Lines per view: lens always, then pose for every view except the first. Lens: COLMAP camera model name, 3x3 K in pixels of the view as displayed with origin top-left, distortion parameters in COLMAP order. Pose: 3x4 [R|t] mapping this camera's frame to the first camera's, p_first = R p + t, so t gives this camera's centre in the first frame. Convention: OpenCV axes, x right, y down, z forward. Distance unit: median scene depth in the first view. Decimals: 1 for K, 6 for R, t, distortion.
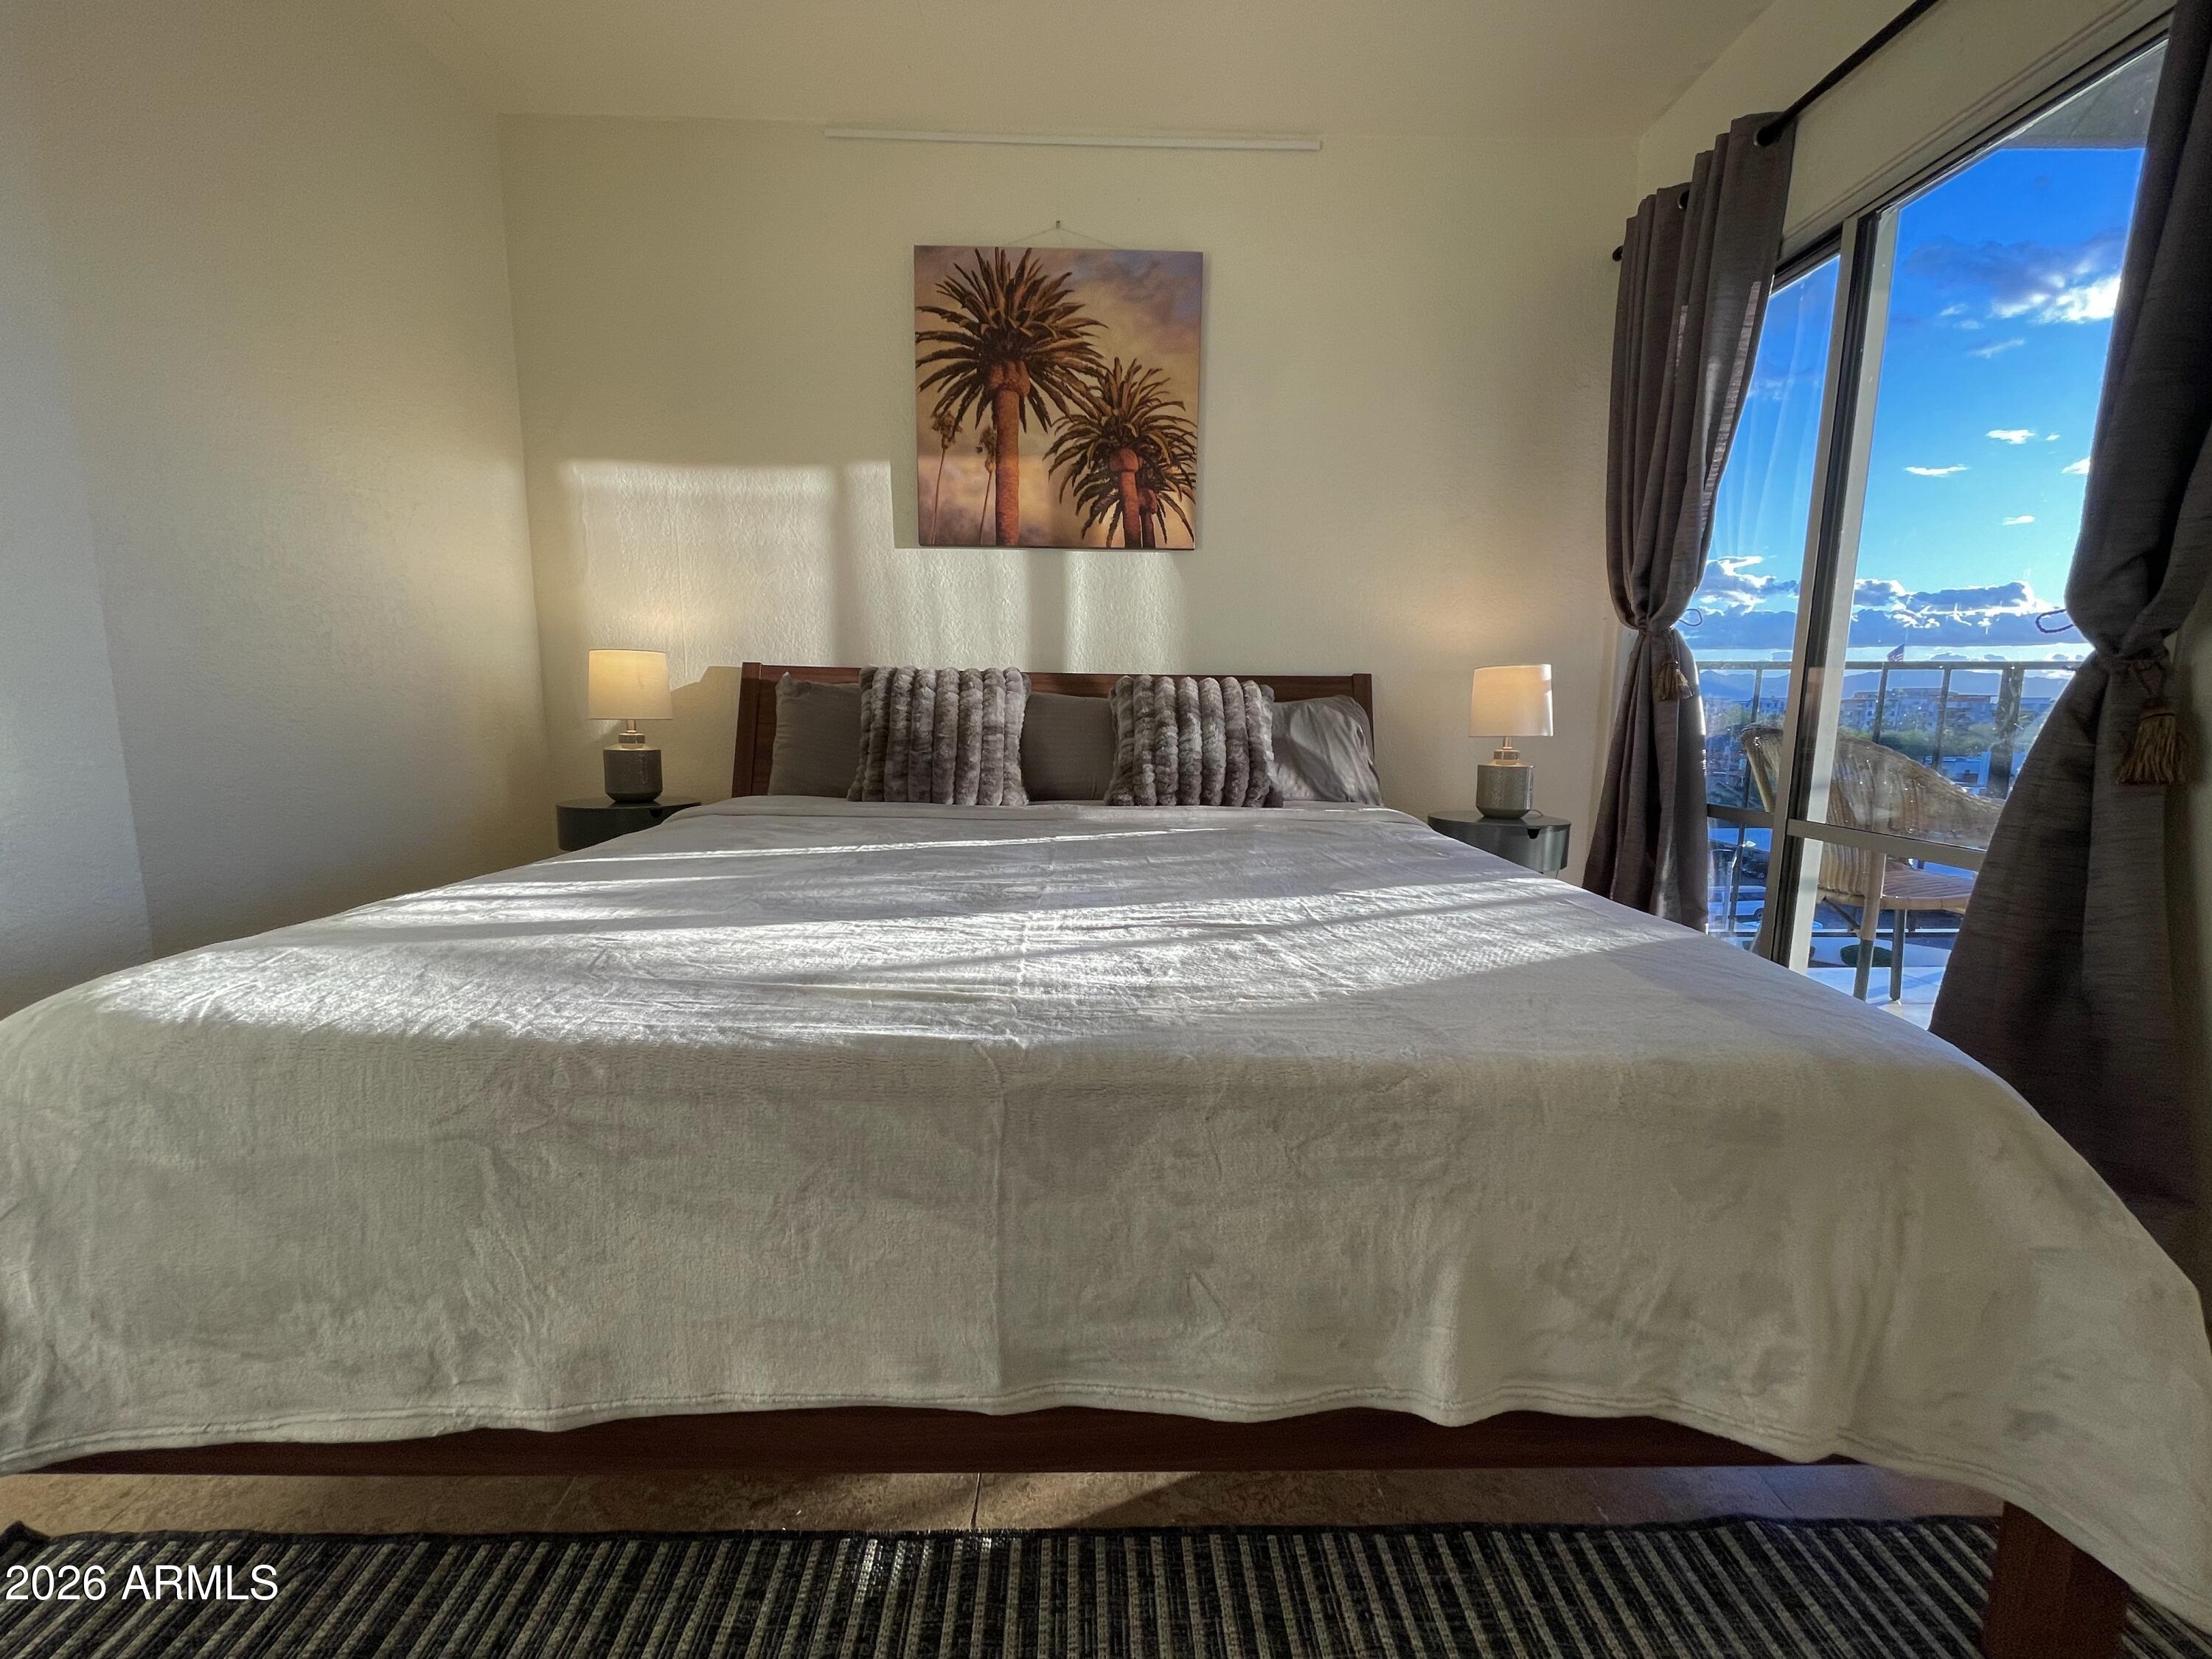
lens RADIAL K [[896.6, 0, 1096.5], [0, 896.6, 828.3], [0, 0, 1]] dist [-0.008191, 0.000828]
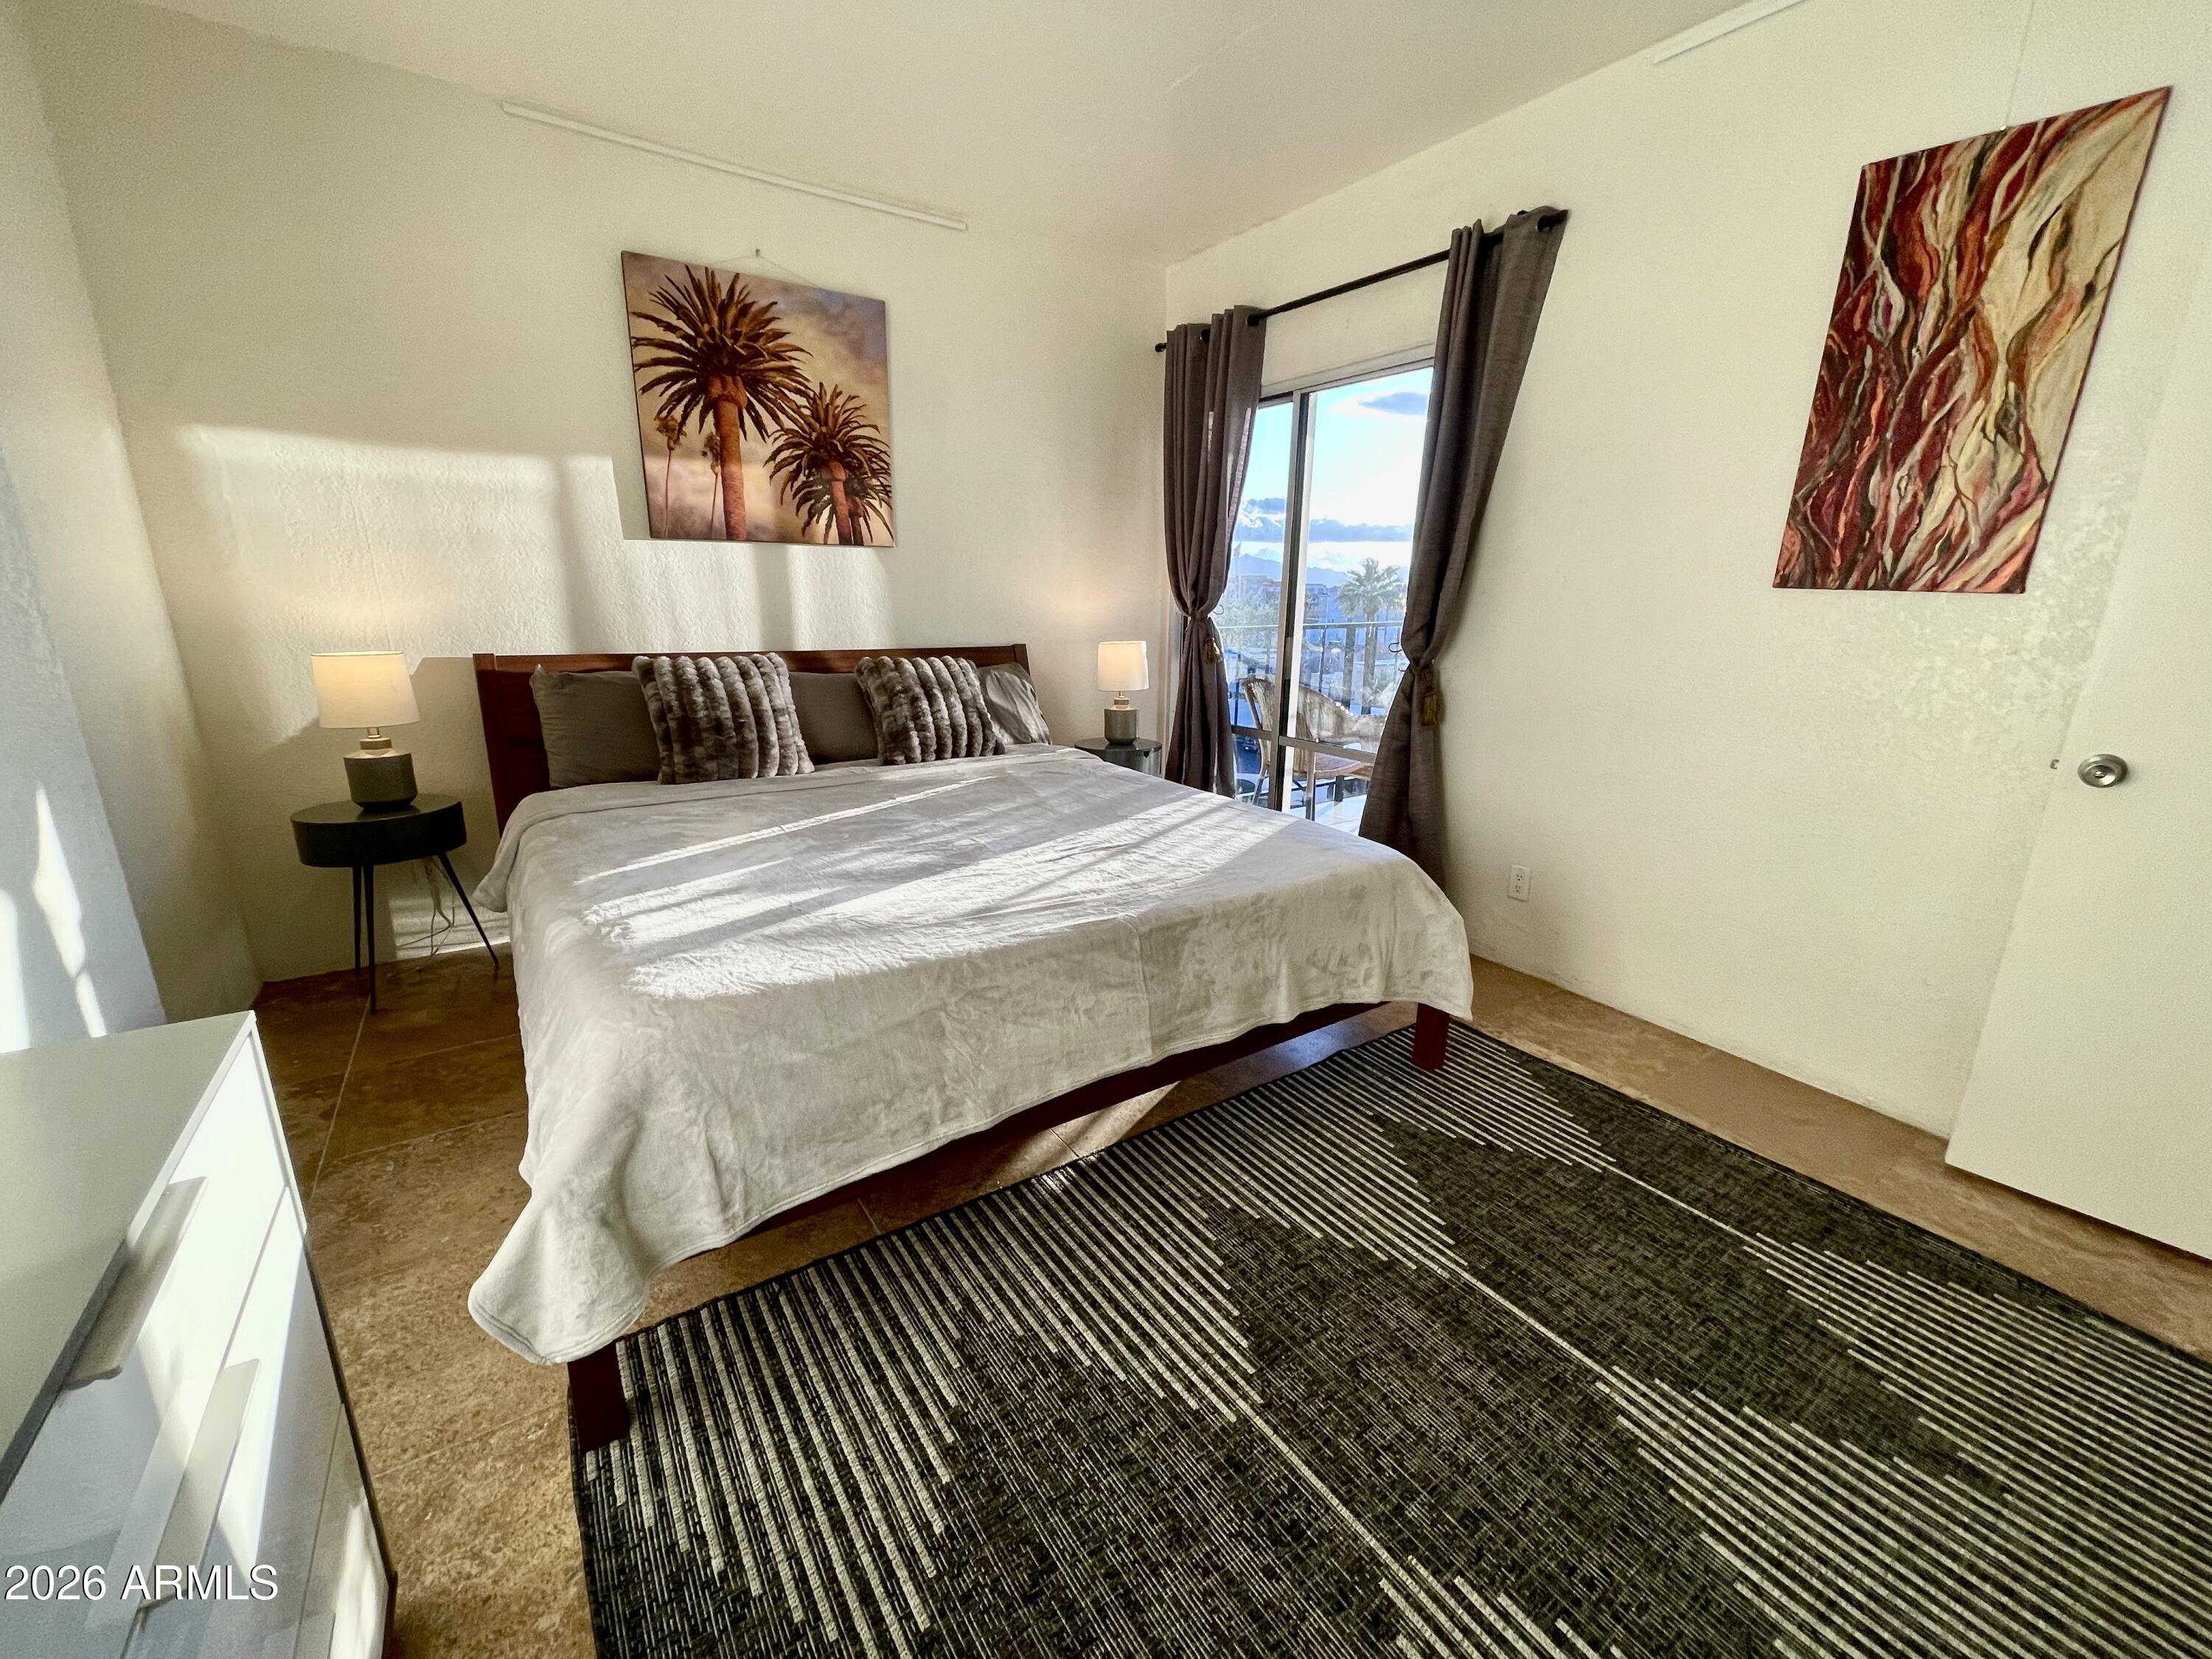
lens RADIAL K [[896.6, 0, 1103.4], [0, 896.6, 832.9], [0, 0, 1]] dist [-0.008191, 0.000828]
pose [[0.836283, -0.143891, 0.529080, -0.412521], [0.074651, 0.985845, 0.150120, -0.097561], [-0.543192, -0.086046, 0.835188, -0.262921]]
